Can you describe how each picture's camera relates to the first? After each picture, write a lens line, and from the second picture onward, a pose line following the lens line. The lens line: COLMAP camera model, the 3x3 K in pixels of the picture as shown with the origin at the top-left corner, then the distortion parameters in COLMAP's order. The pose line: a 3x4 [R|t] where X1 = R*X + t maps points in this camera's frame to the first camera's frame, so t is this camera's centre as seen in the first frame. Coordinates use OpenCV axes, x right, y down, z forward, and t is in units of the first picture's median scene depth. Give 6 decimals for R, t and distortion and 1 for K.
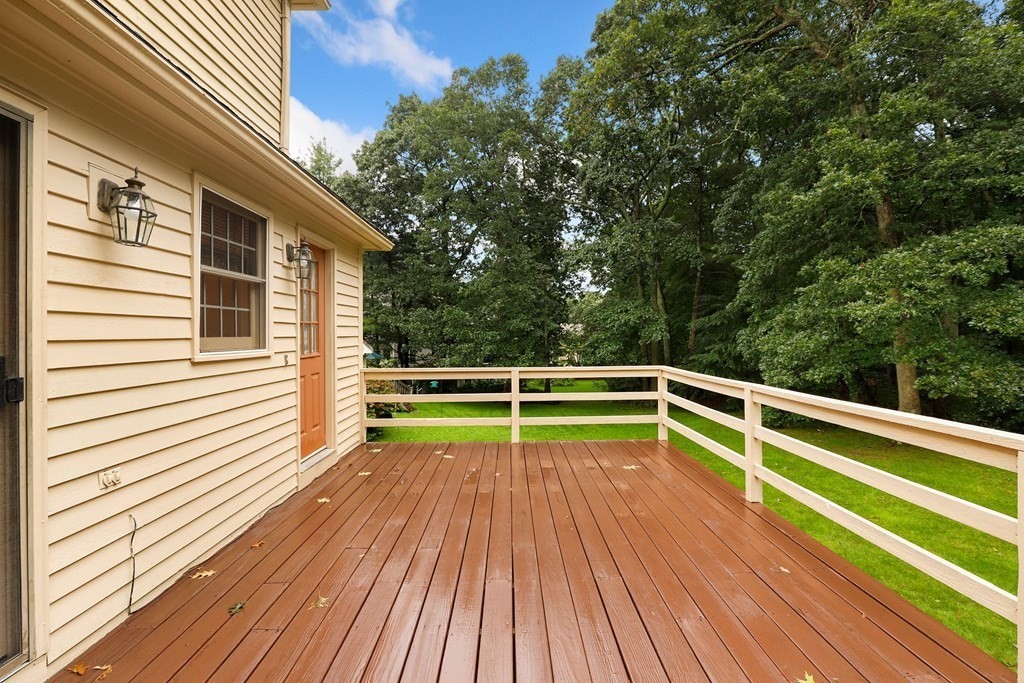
lens RADIAL K [[479.9, 0, 515.4], [0, 479.9, 333.2], [0, 0, 1]] dist [-0.015040, -0.000526]
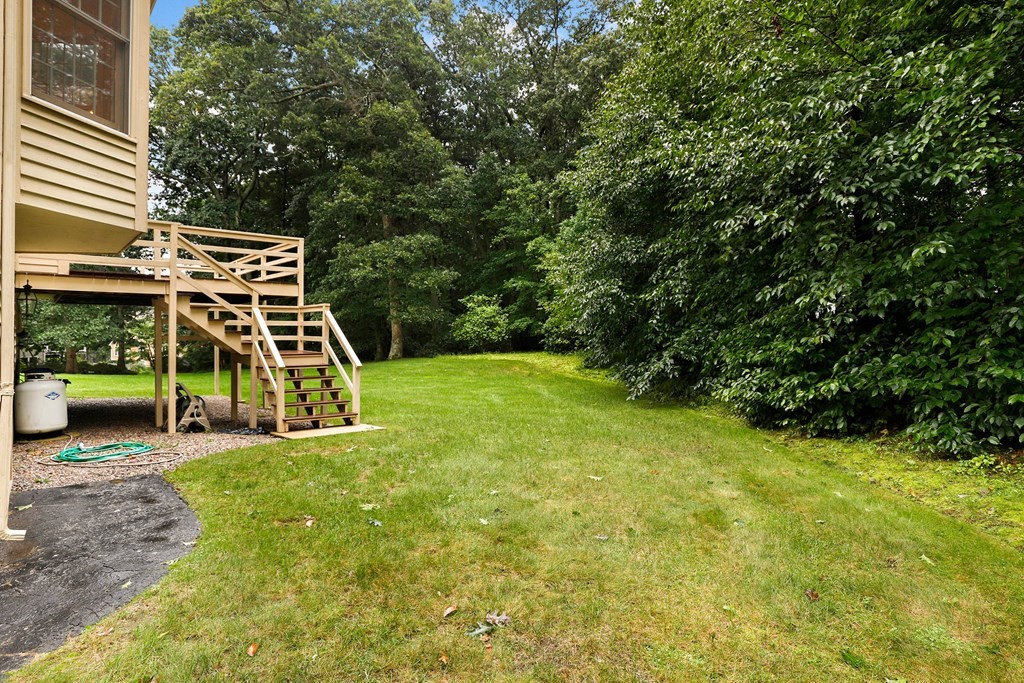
lens RADIAL K [[536.0, 0, 497.7], [0, 536.0, 330.0], [0, 0, 1]] dist [-0.000551, -0.000429]
pose [[0.762376, 0.007659, 0.647089, -0.127929], [-0.004774, 0.999969, -0.006211, 0.141635], [-0.647117, 0.001646, 0.762389, -0.701402]]
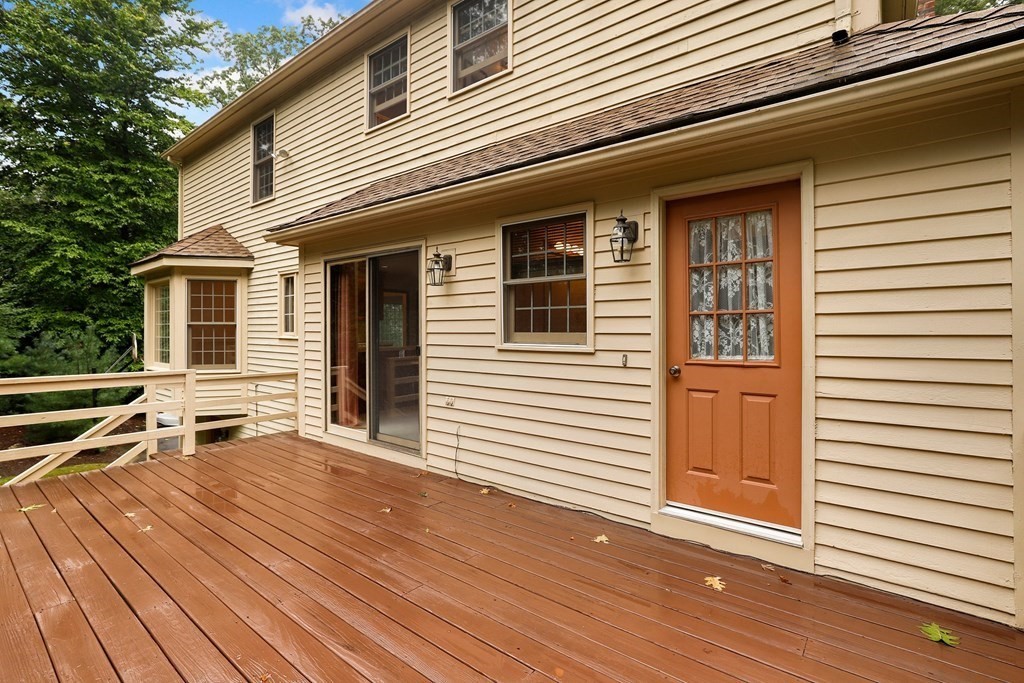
lens RADIAL K [[479.9, 0, 515.4], [0, 479.9, 333.2], [0, 0, 1]] dist [-0.015040, -0.000526]
pose [[-0.628105, 0.006043, -0.778105, 0.076065], [0.002128, 0.999979, 0.006048, 0.000800], [0.778126, 0.002143, -0.628105, 0.344139]]
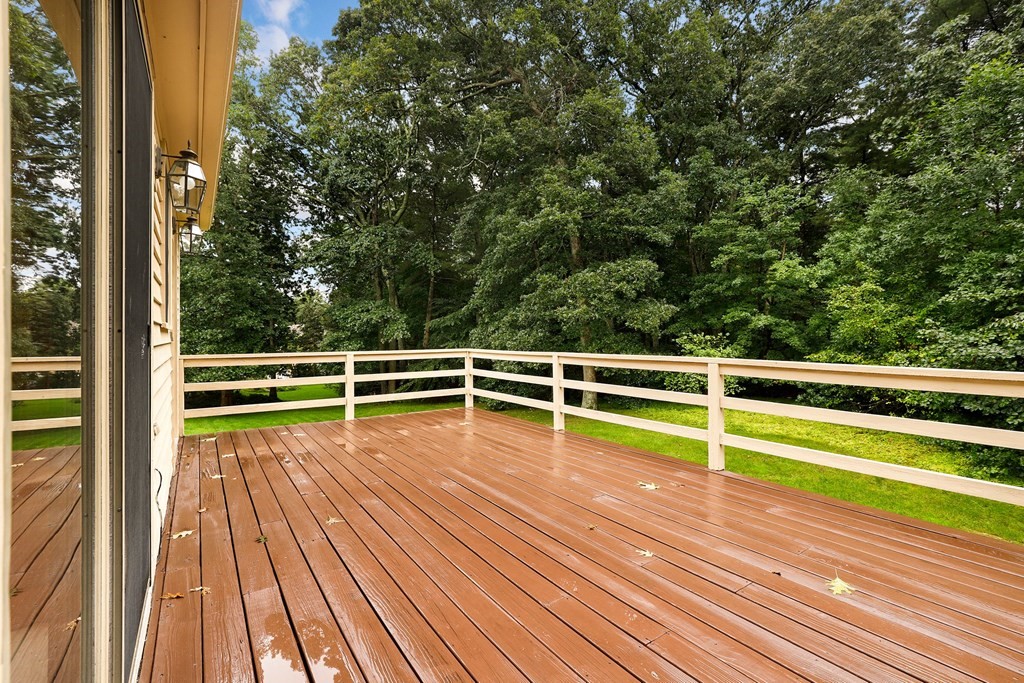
lens RADIAL K [[476.4, 0, 515.5], [0, 476.4, 335.4], [0, 0, 1]] dist [0.003093, -0.000134]
pose [[0.838568, 0.002774, 0.544790, -0.105531], [-0.002339, 0.999996, -0.001492, 0.013371], [-0.544792, -0.000023, 0.838571, -0.044635]]
